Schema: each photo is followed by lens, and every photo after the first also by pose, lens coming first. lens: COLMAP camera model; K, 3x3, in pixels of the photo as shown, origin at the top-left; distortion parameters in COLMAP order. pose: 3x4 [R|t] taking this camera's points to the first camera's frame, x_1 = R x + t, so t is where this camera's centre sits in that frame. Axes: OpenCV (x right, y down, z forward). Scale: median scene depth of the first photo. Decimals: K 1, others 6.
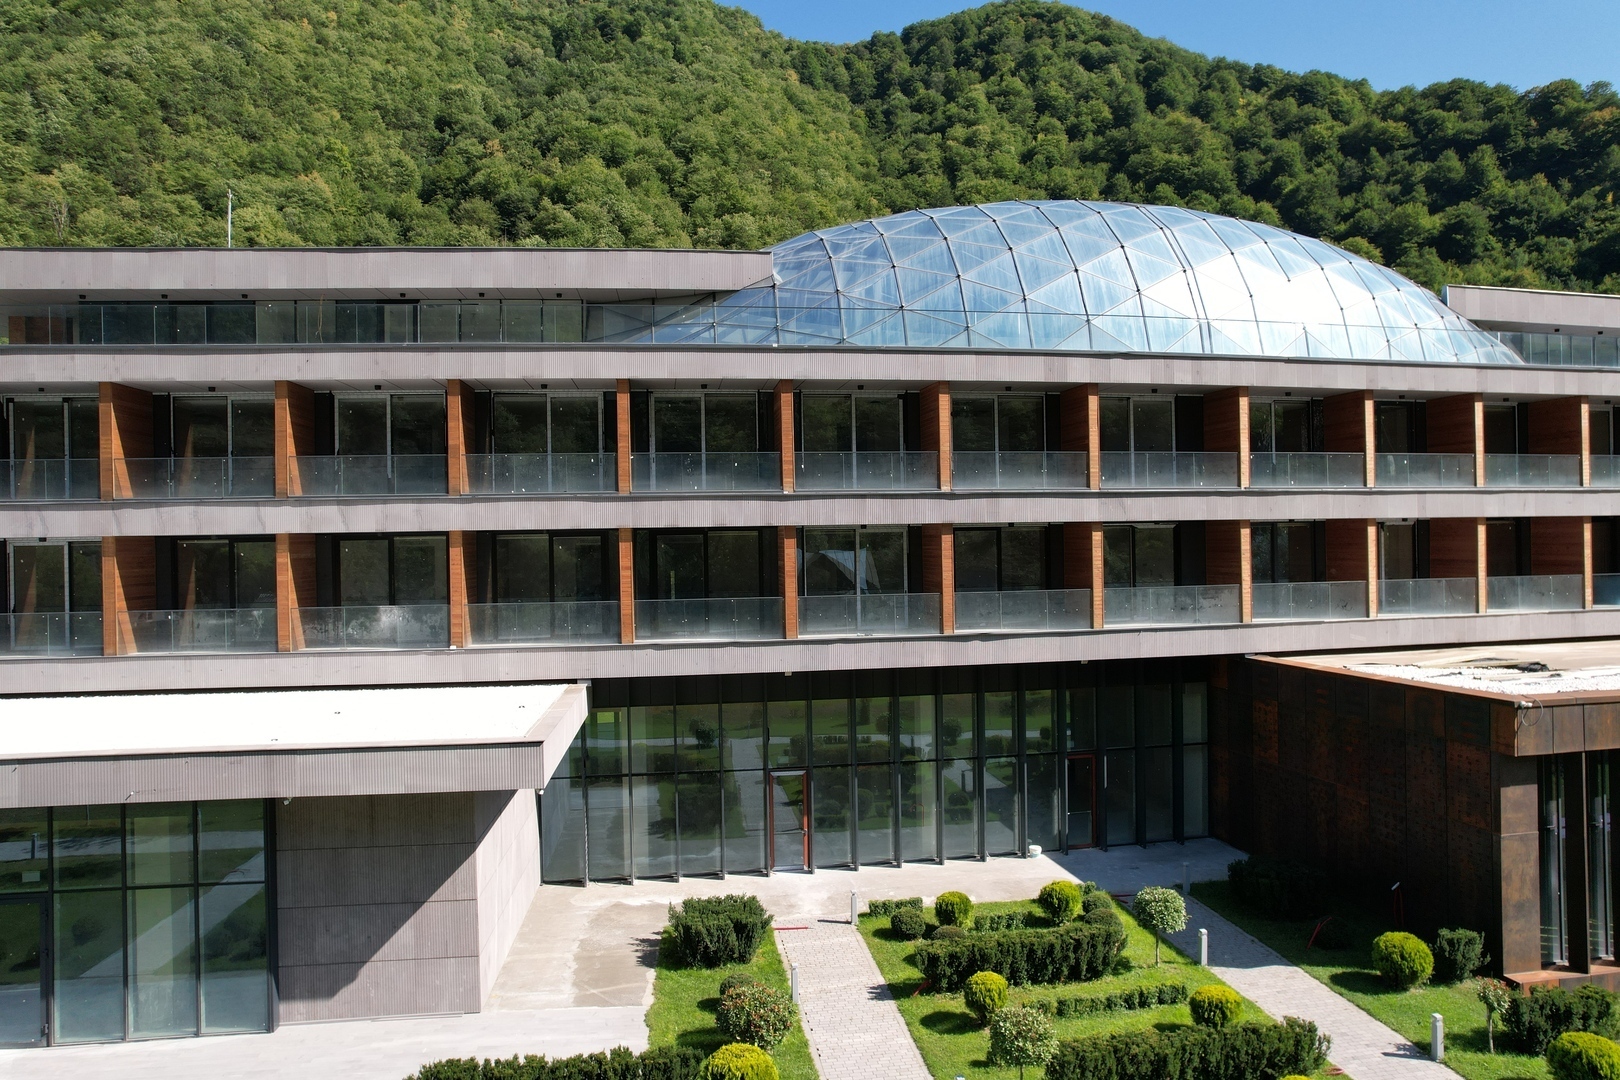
lens RADIAL K [[1036.5, 0, 815.4], [0, 1036.5, 543.0], [0, 0, 1]] dist [-0.079210, 0.072614]
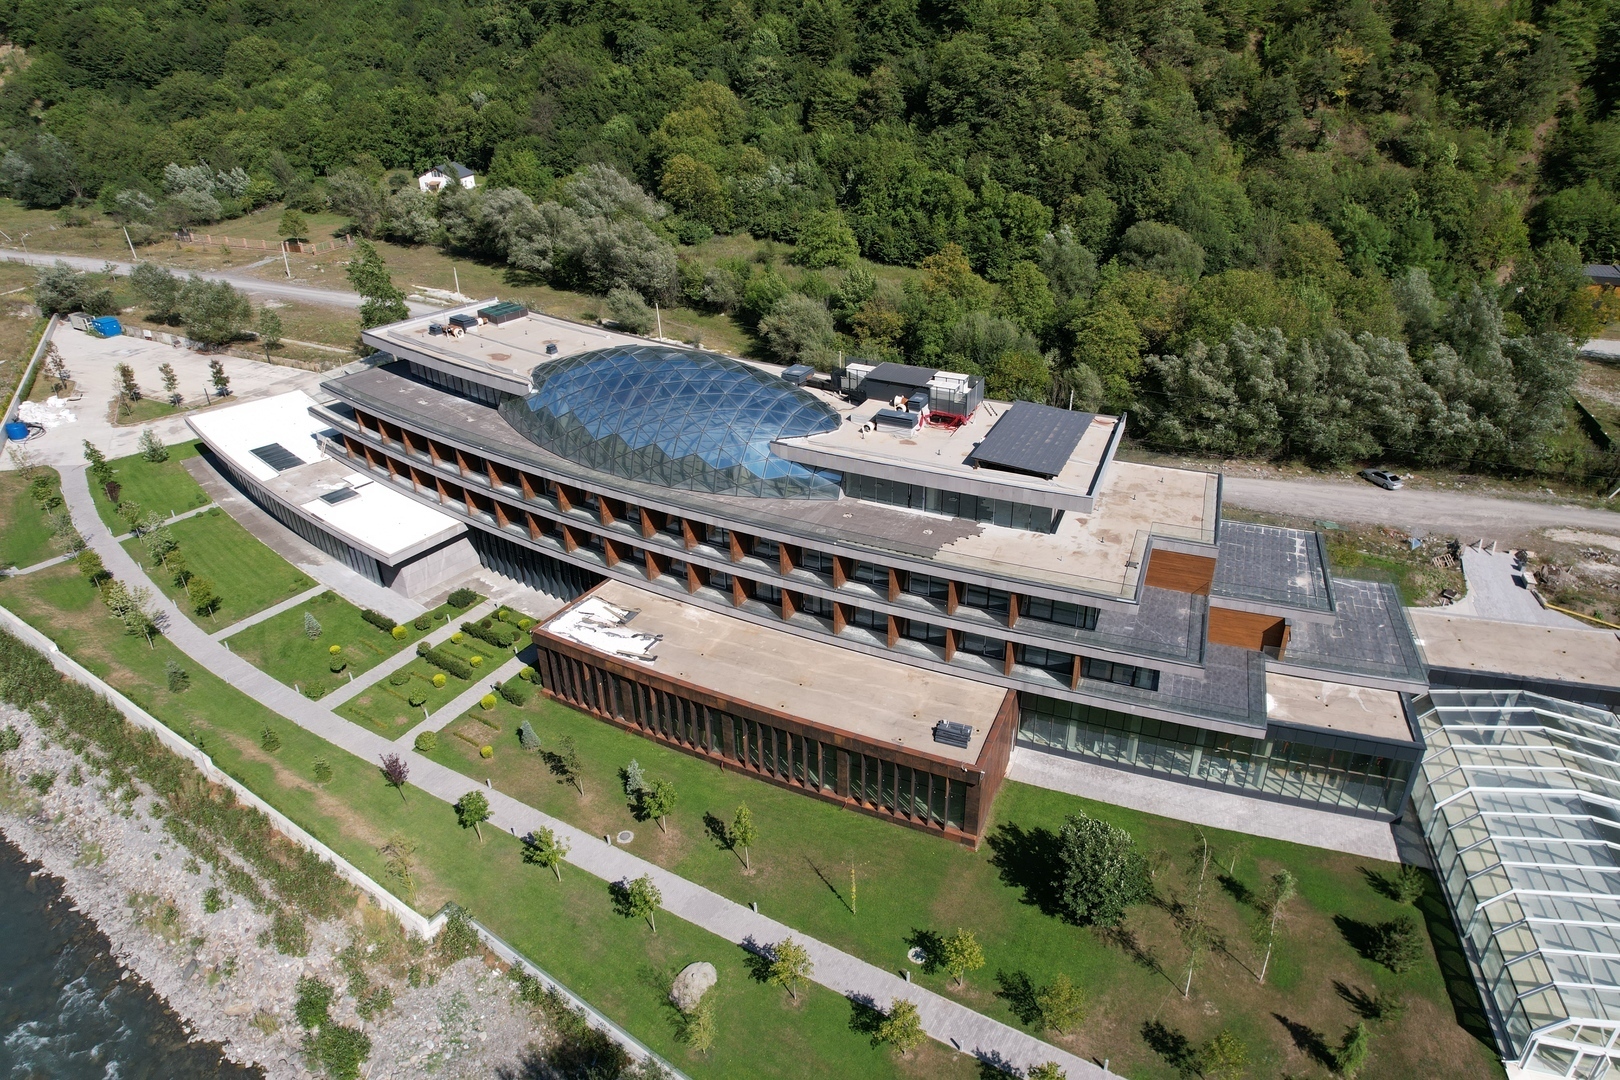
lens RADIAL K [[1036.5, 0, 818.4], [0, 1036.5, 541.0], [0, 0, 1]] dist [-0.079210, 0.072614]
pose [[0.721129, 0.335025, -0.606409, 2.621326], [0.010457, 0.869937, 0.493052, -1.430060], [0.692722, -0.361895, 0.623833, -0.368925]]
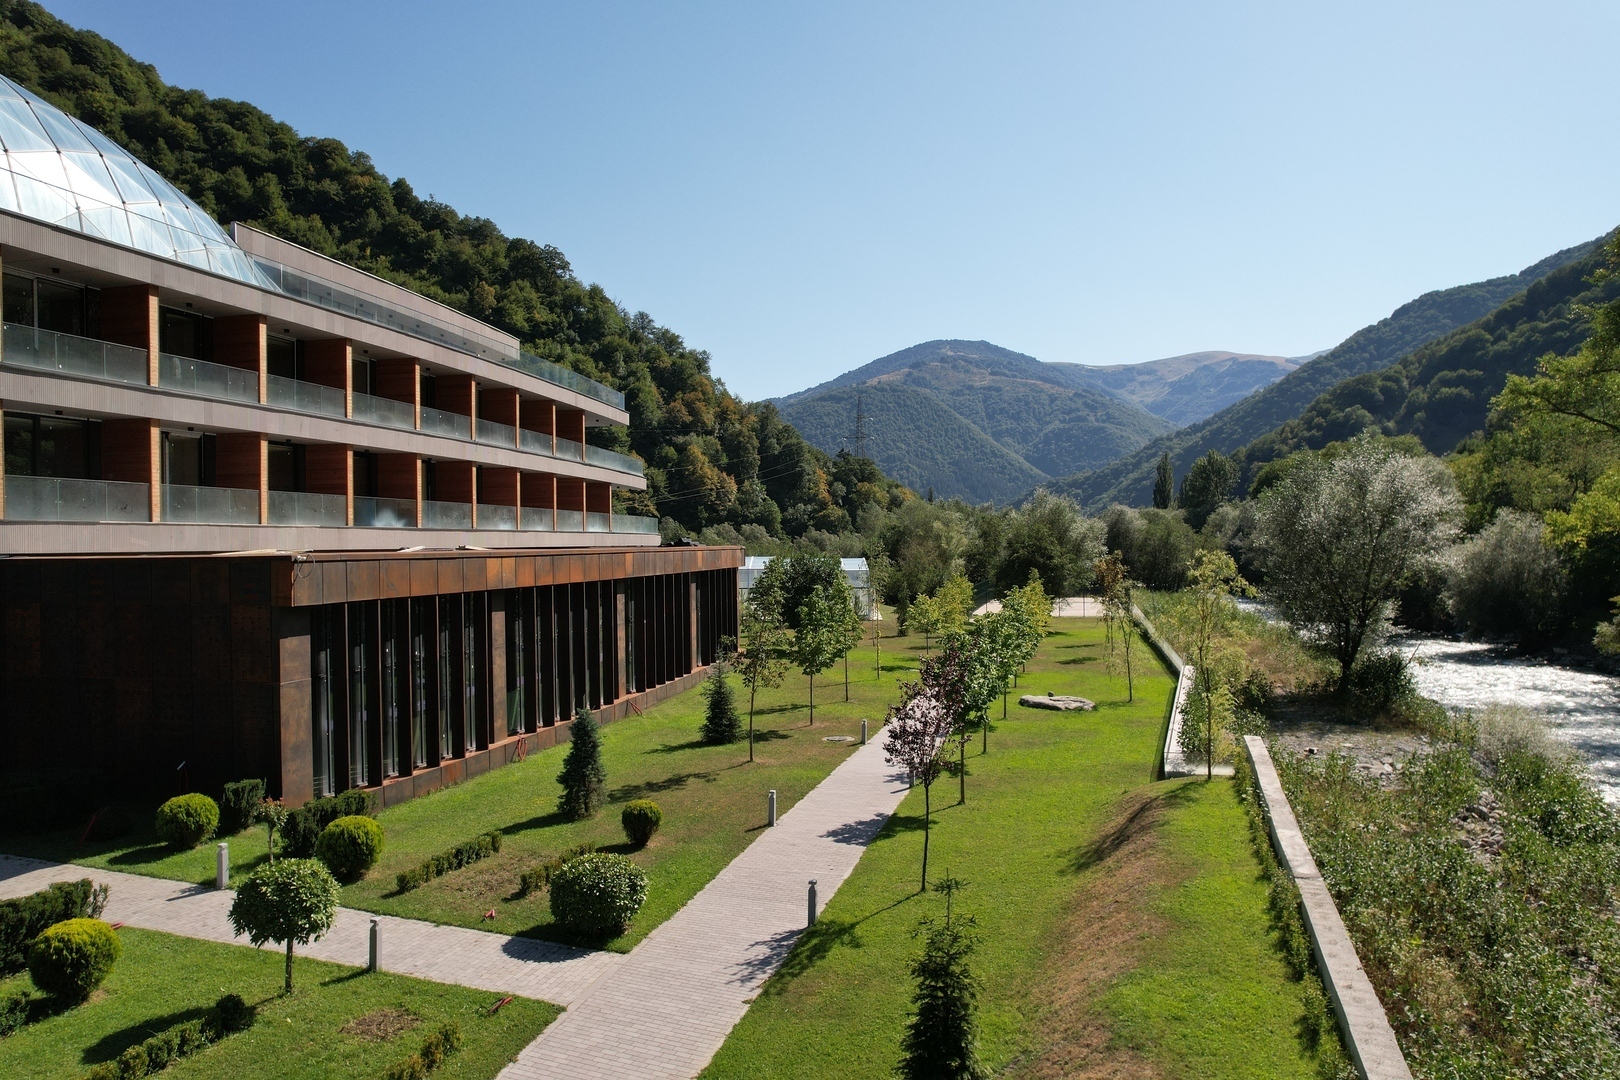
lens RADIAL K [[1036.5, 0, 814.0], [0, 1036.5, 544.6], [0, 0, 1]] dist [-0.079210, 0.072614]
pose [[0.474966, 0.009538, 0.879953, -0.000970], [0.002843, 0.999919, -0.012373, 0.114260], [-0.880000, 0.008378, 0.474900, -0.002549]]
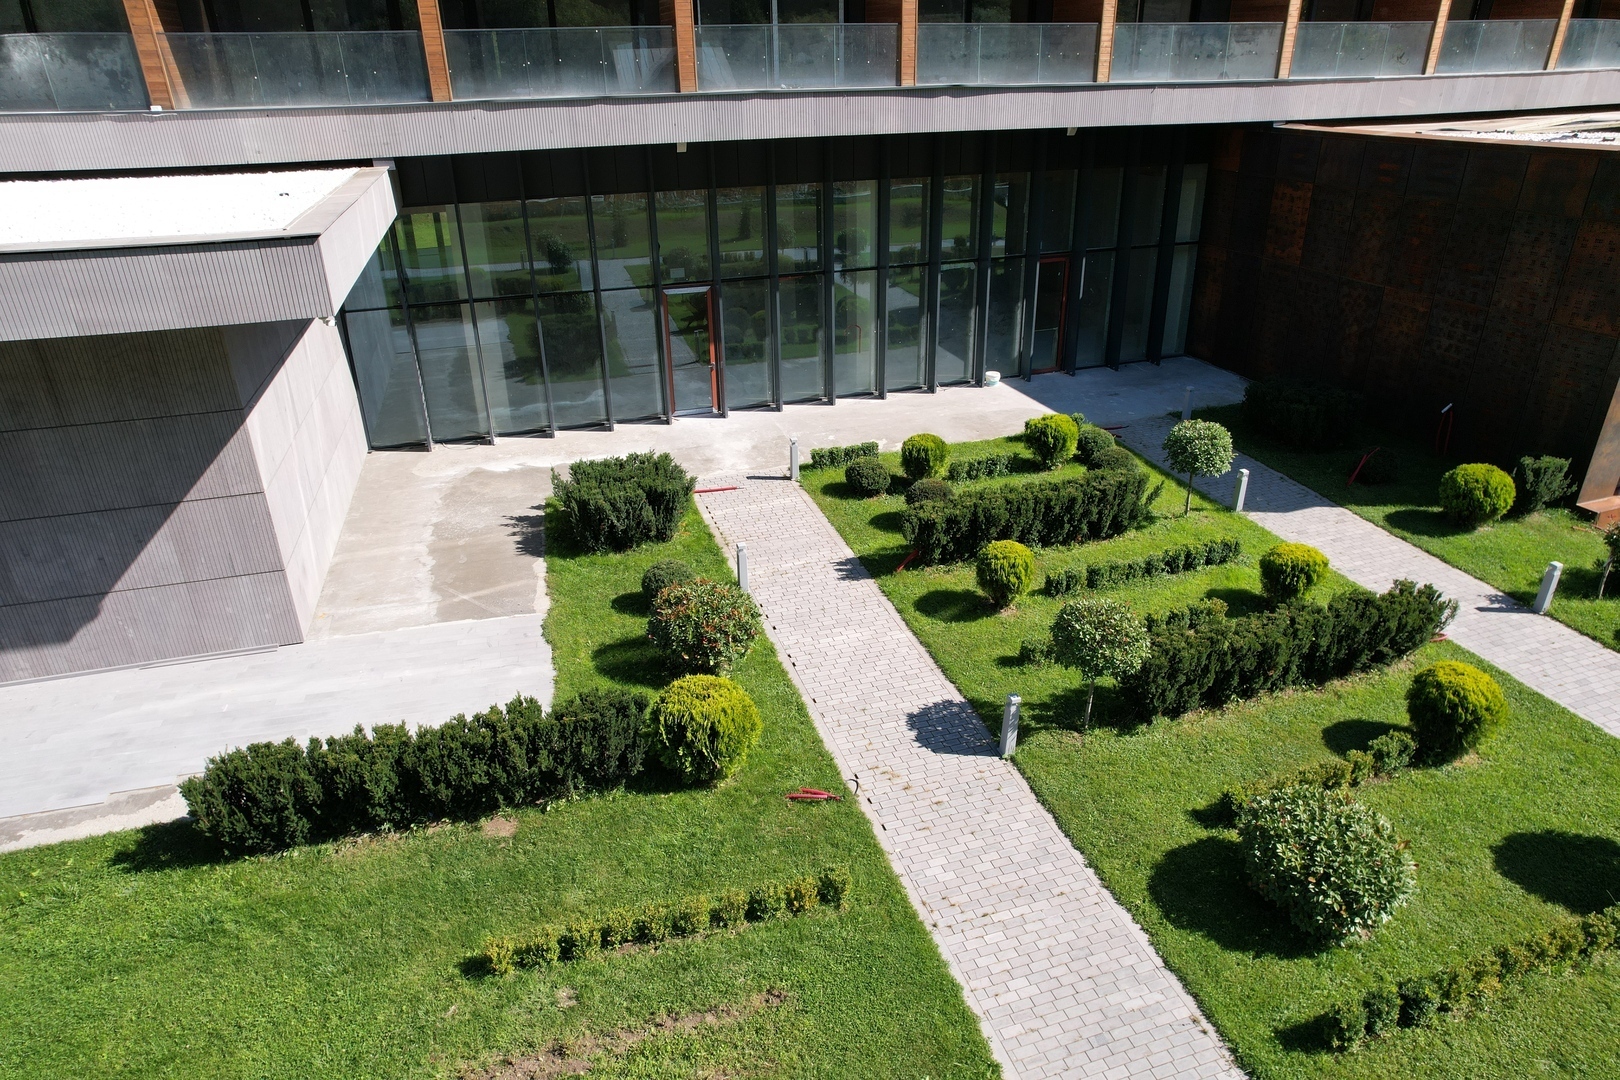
lens RADIAL K [[1036.5, 0, 814.8], [0, 1036.5, 542.9], [0, 0, 1]] dist [-0.079210, 0.072614]
pose [[0.988058, -0.065300, 0.139560, -0.051263], [-0.001356, 0.902036, 0.431659, 0.065659], [-0.154075, -0.426693, 0.891175, 0.240150]]
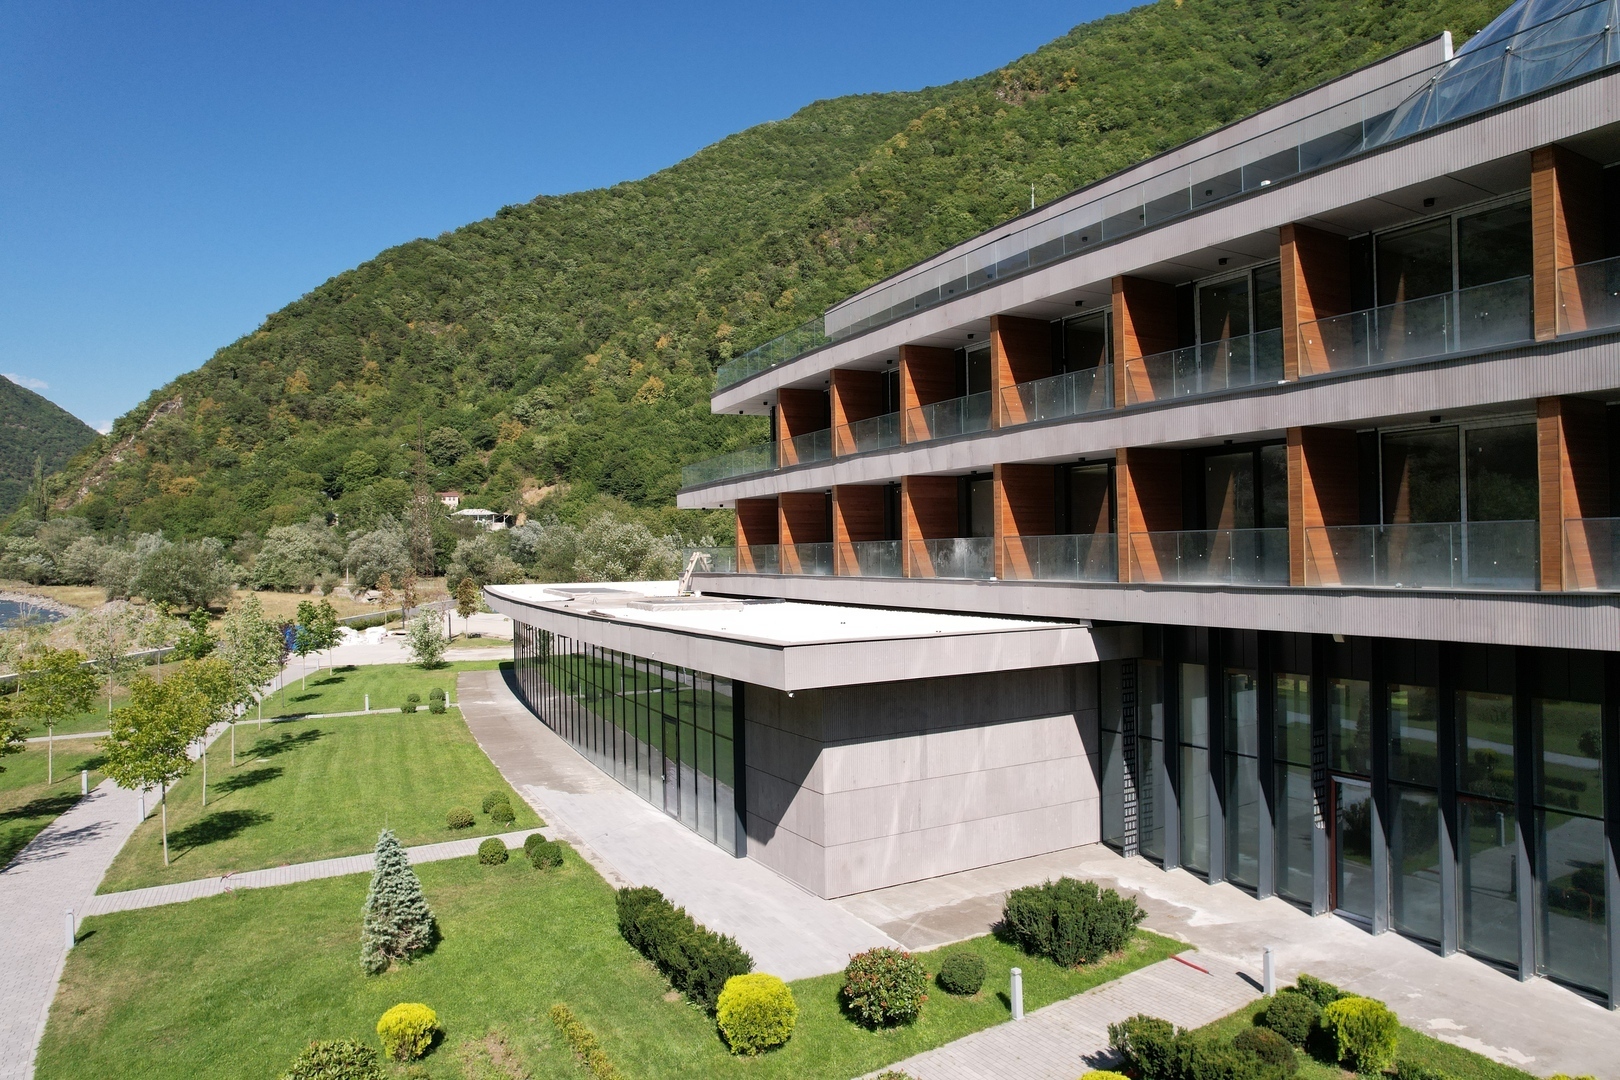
lens RADIAL K [[1036.5, 0, 814.8], [0, 1036.5, 543.5], [0, 0, 1]] dist [-0.079210, 0.072614]
pose [[0.388608, 0.003340, -0.921397, 0.469085], [0.012726, 0.999879, 0.008992, 0.049820], [0.921315, -0.015220, 0.388518, 0.394894]]
